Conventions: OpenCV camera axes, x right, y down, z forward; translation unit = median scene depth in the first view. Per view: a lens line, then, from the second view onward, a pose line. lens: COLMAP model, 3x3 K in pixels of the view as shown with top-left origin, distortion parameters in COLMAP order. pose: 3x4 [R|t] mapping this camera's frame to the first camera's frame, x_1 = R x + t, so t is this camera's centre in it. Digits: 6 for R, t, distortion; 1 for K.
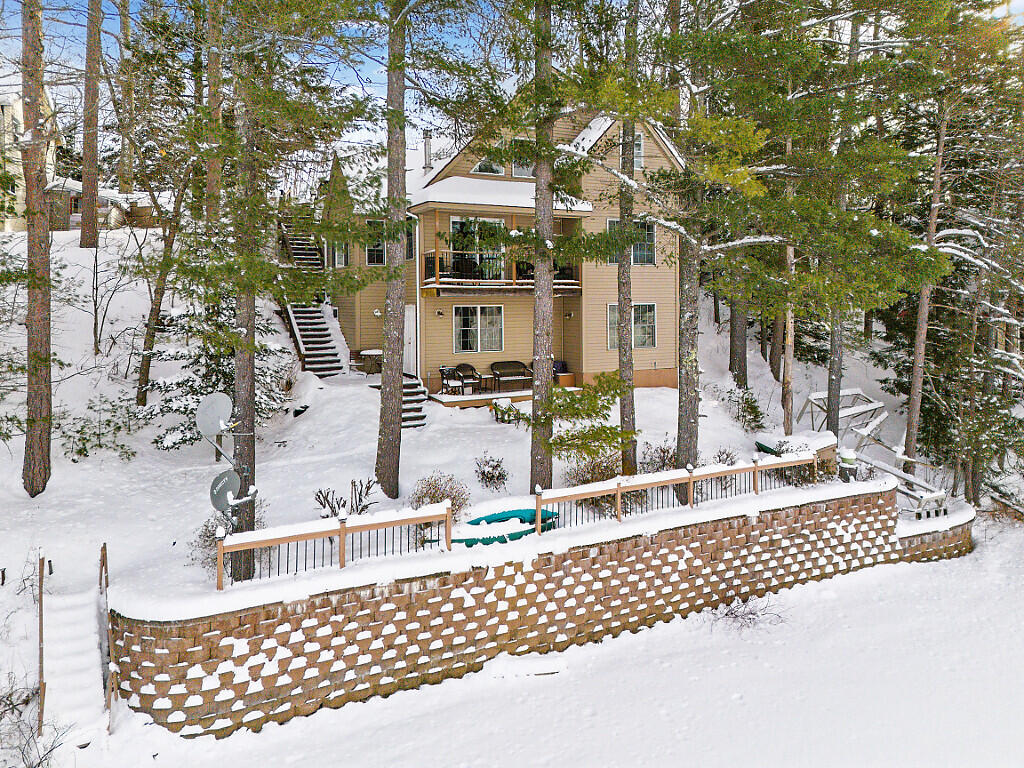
lens RADIAL K [[730.2, 0, 511.0], [0, 730.2, 293.2], [0, 0, 1]] dist [0.036947, -0.003775]
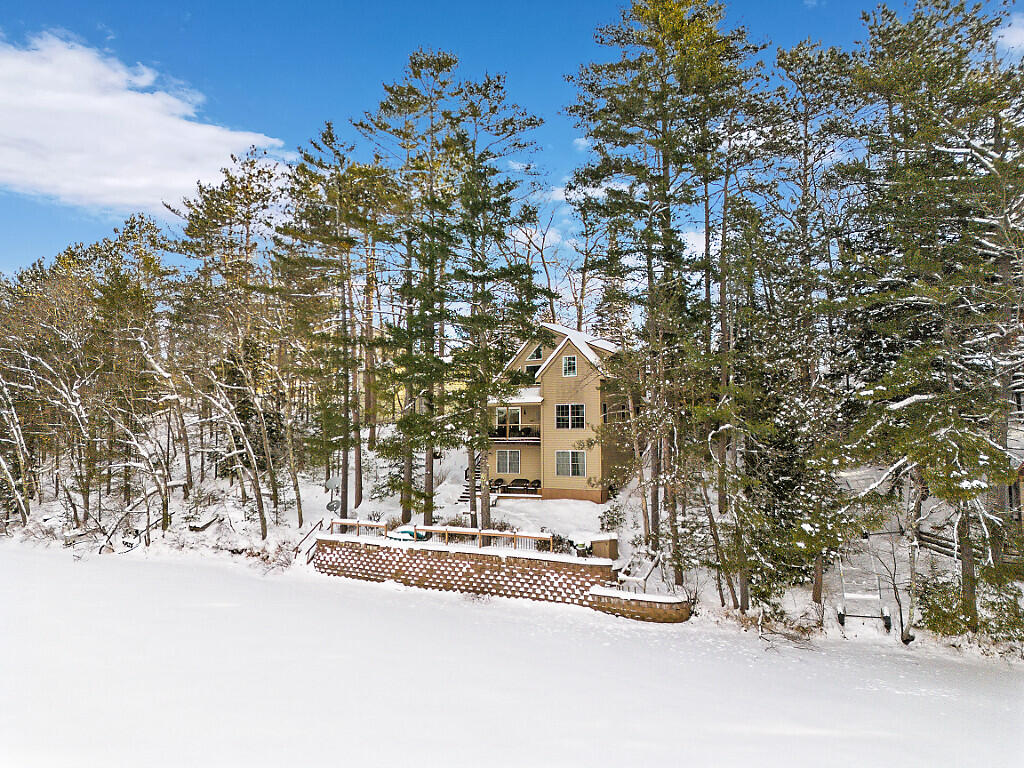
lens RADIAL K [[710.3, 0, 512.0], [0, 710.3, 384.0], [0, 0, 1]] dist [0.092592, -0.092873]
pose [[0.533945, -0.053369, -0.843833, 2.094298], [0.009494, 0.998321, -0.057132, -0.067715], [0.845466, 0.022493, 0.533556, -0.052358]]
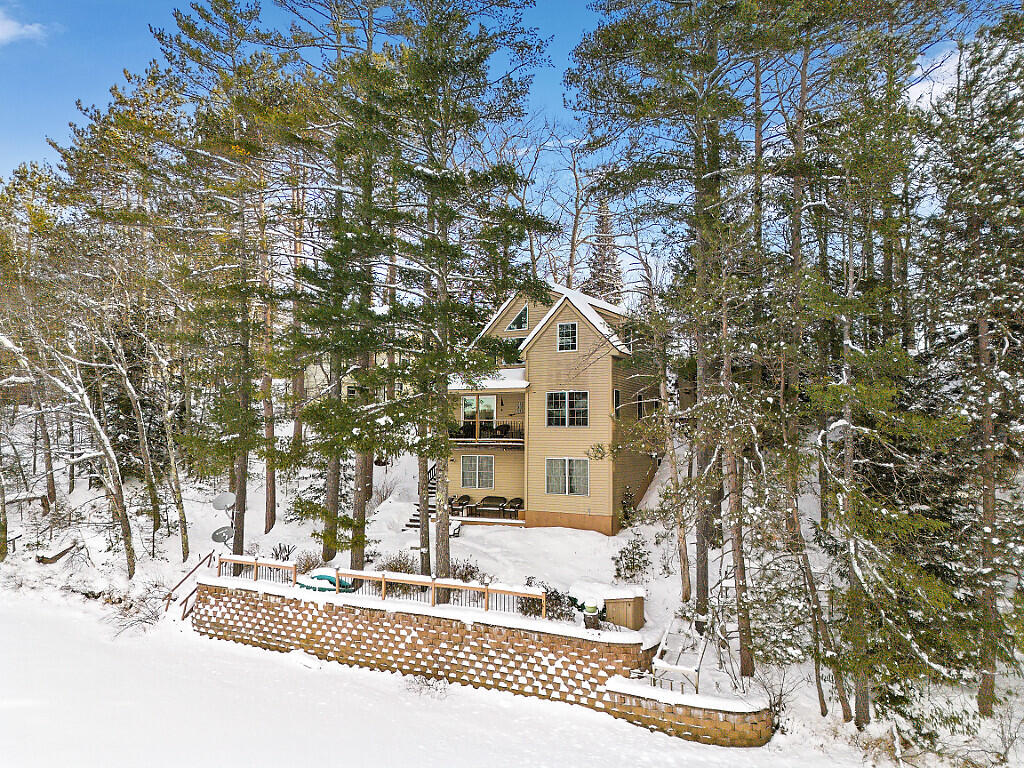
lens RADIAL K [[713.9, 0, 512.0], [0, 713.9, 384.0], [0, 0, 1]] dist [0.091631, -0.099581]
pose [[0.572537, -0.046411, -0.818564, 1.495470], [-0.000864, 0.998362, -0.057209, -0.056376], [0.819878, 0.033462, 0.571559, 0.312864]]
